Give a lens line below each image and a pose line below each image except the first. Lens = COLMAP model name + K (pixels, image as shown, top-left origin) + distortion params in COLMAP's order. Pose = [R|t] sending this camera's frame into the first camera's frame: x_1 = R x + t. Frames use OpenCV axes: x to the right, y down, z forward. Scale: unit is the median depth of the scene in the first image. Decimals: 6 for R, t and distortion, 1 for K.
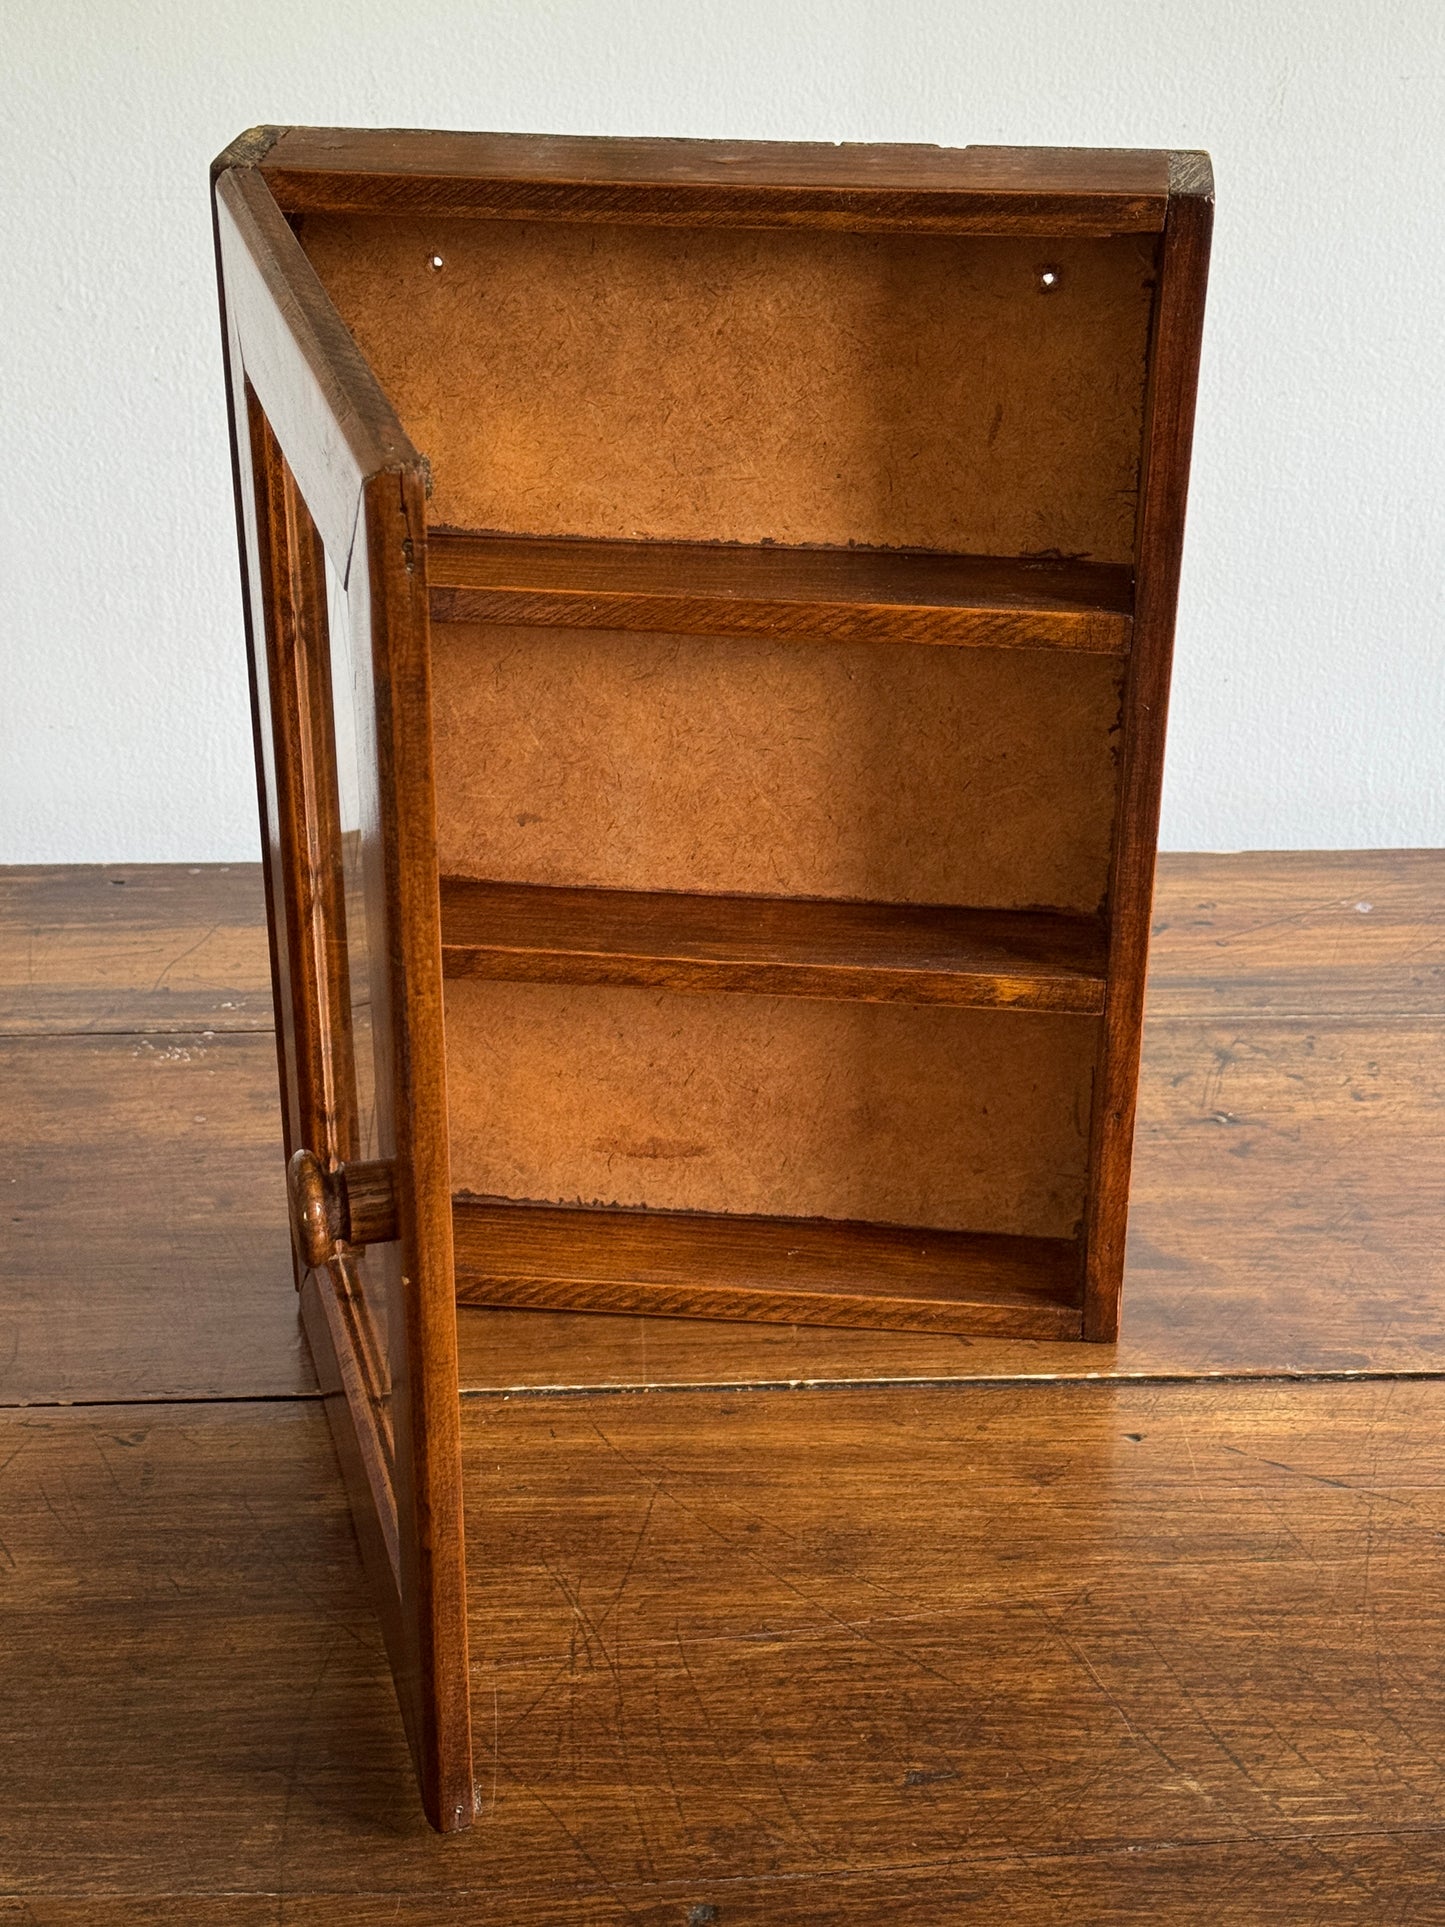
lens RADIAL K [[3021.3, 0, 738.3], [0, 3021.3, 956.8], [0, 0, 1]] dist [0.104660, 0.000000]
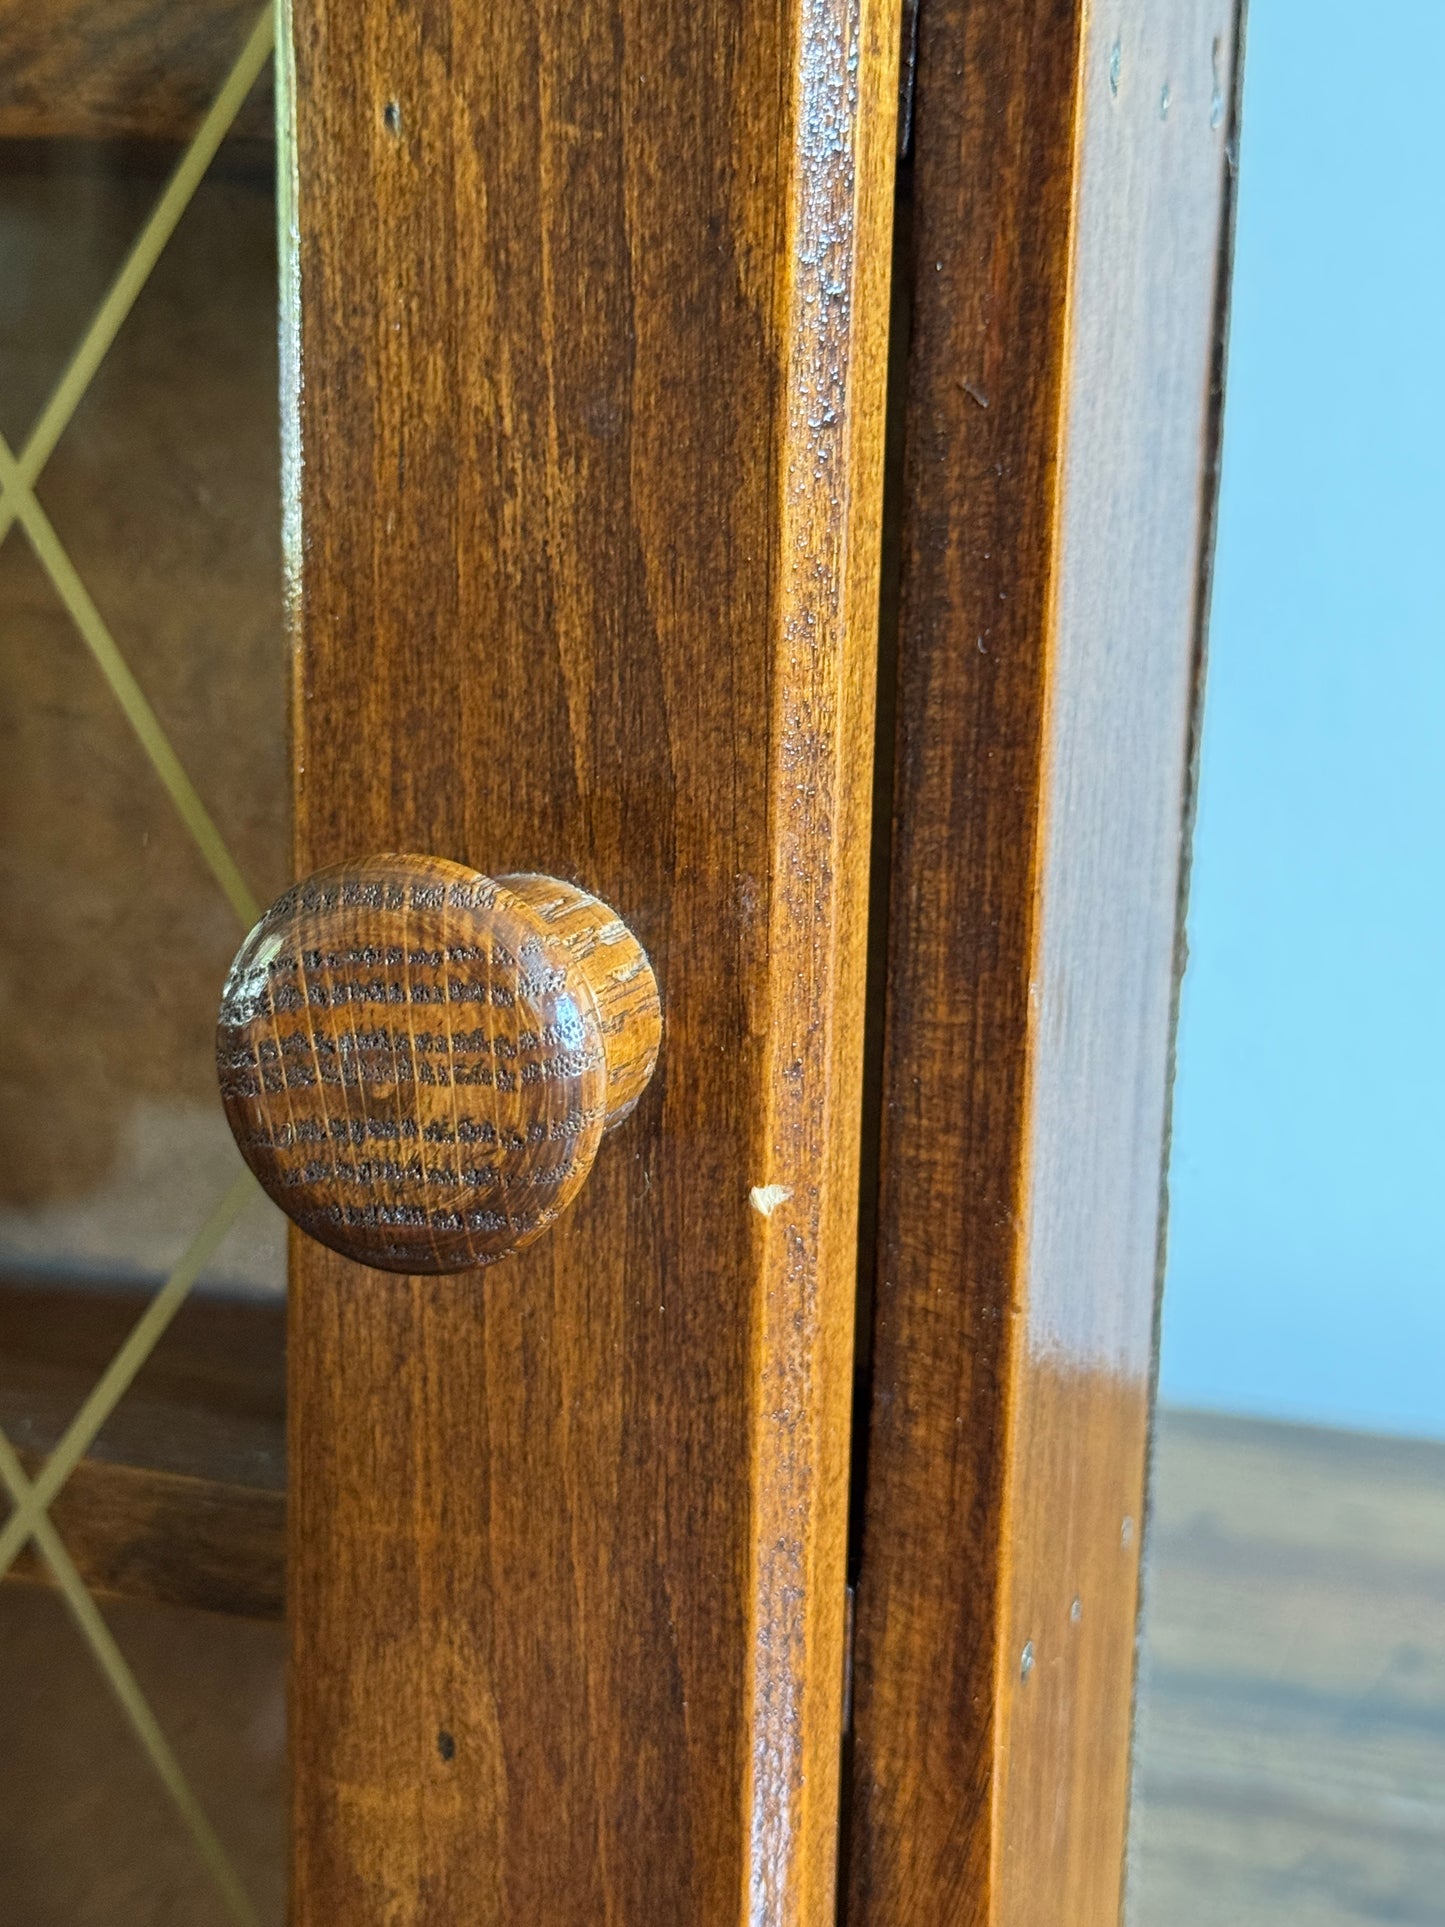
lens RADIAL K [[3106.7, 0, 726.2], [0, 3106.7, 955.1], [0, 0, 1]] dist [0.107747, 0.000000]
pose [[0.918951, 0.112425, -0.378008, 0.210121], [-0.209146, 0.951544, -0.225438, 0.019230], [0.334346, 0.286225, 0.897935, 0.772466]]
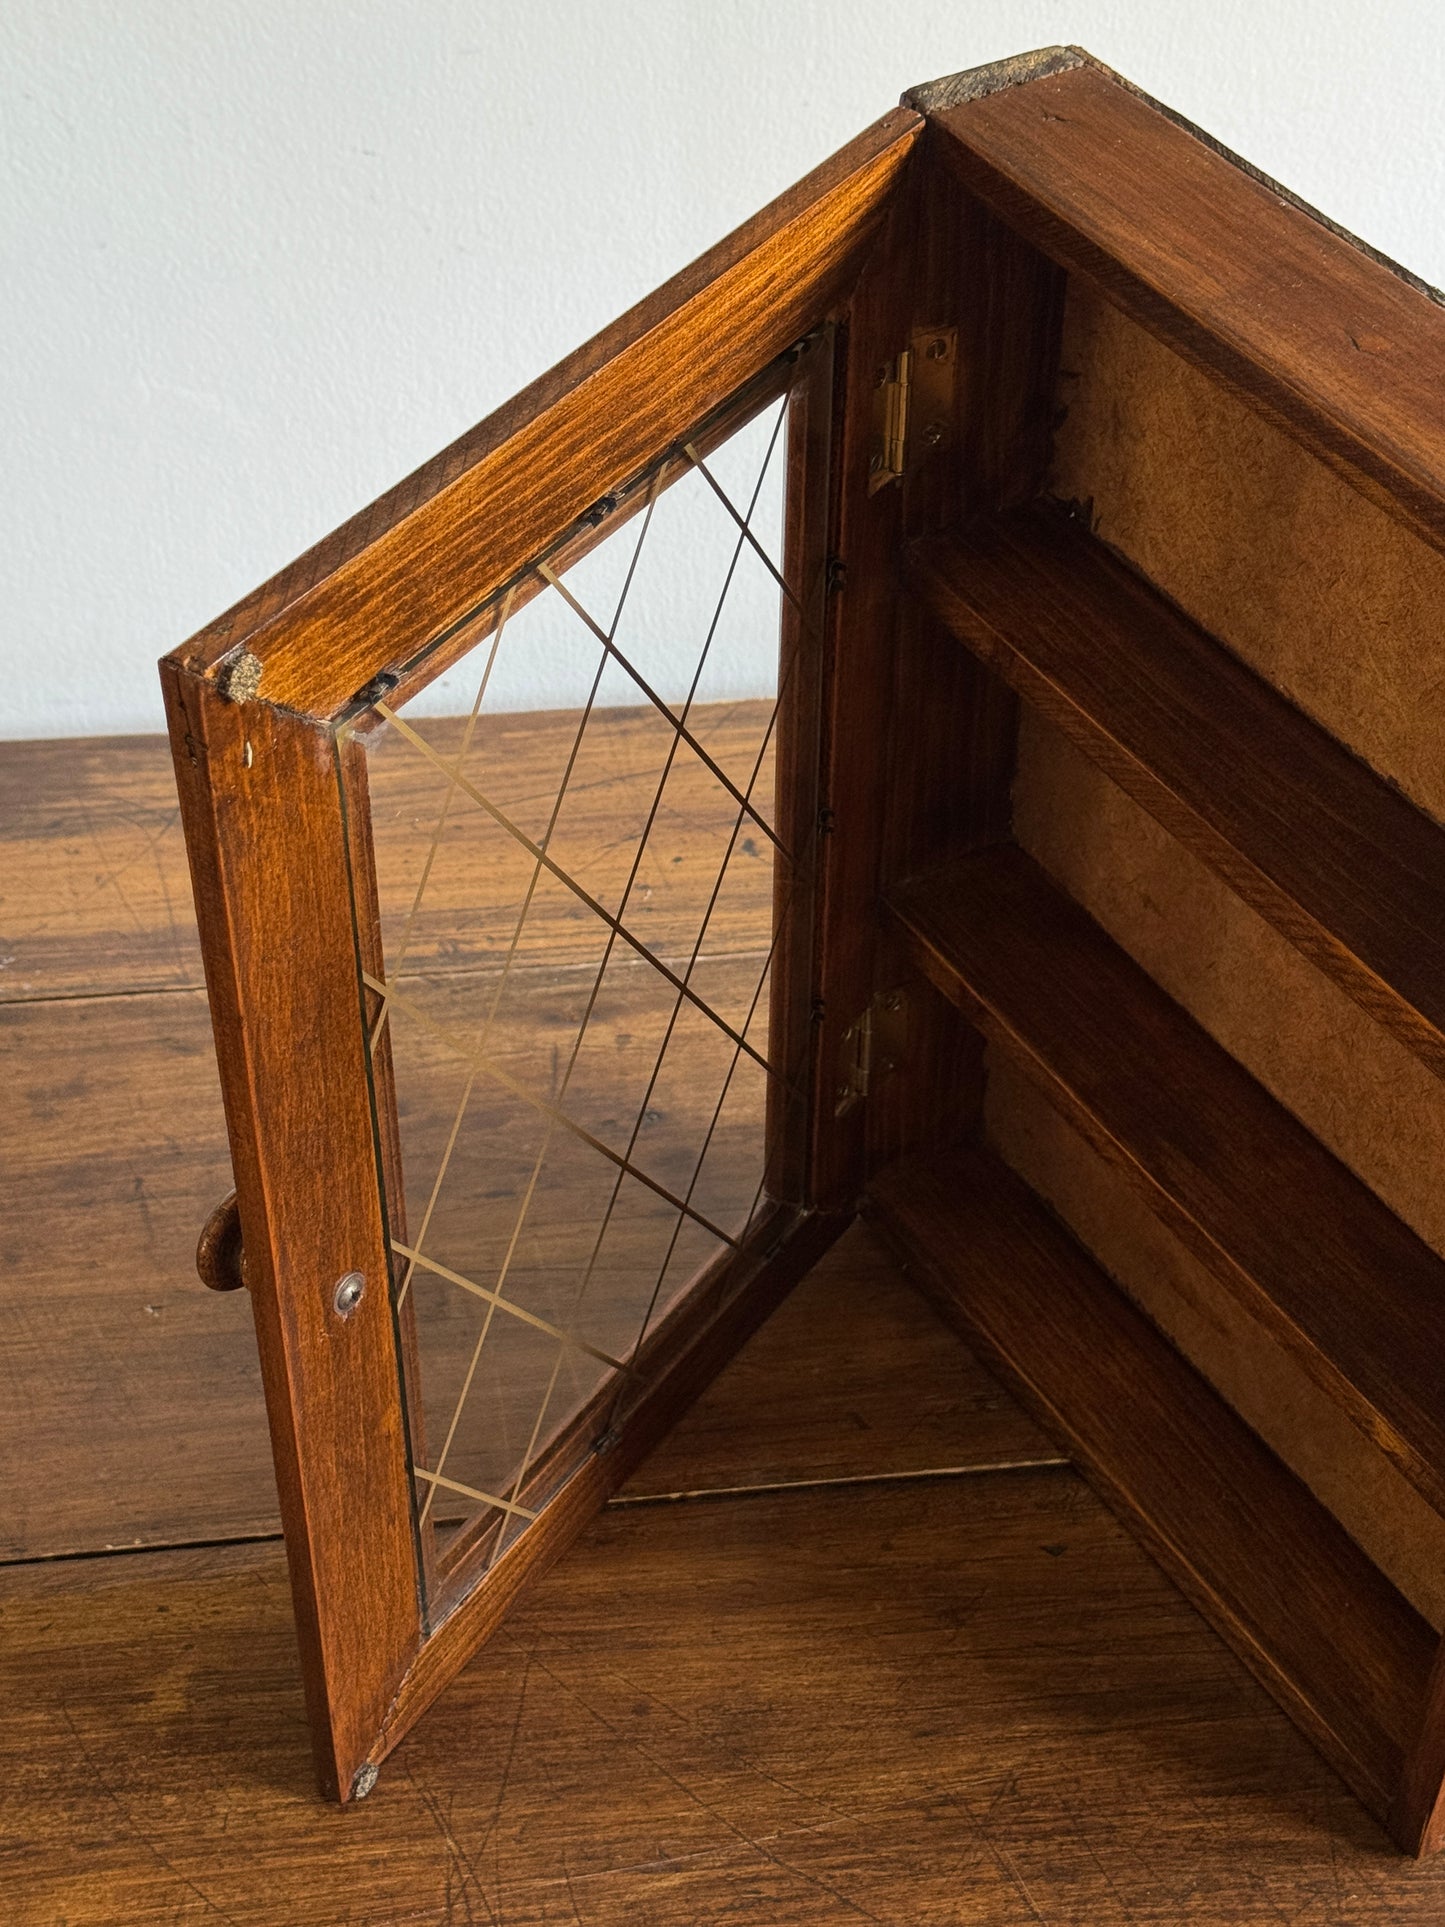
lens RADIAL K [[3021.3, 0, 744.3], [0, 3021.3, 947.1], [0, 0, 1]] dist [0.104660, 0.000000]
pose [[0.996835, -0.048388, 0.063082, -0.009808], [0.032890, 0.973364, 0.226892, -0.221188], [-0.072381, -0.224099, 0.971875, 0.163476]]
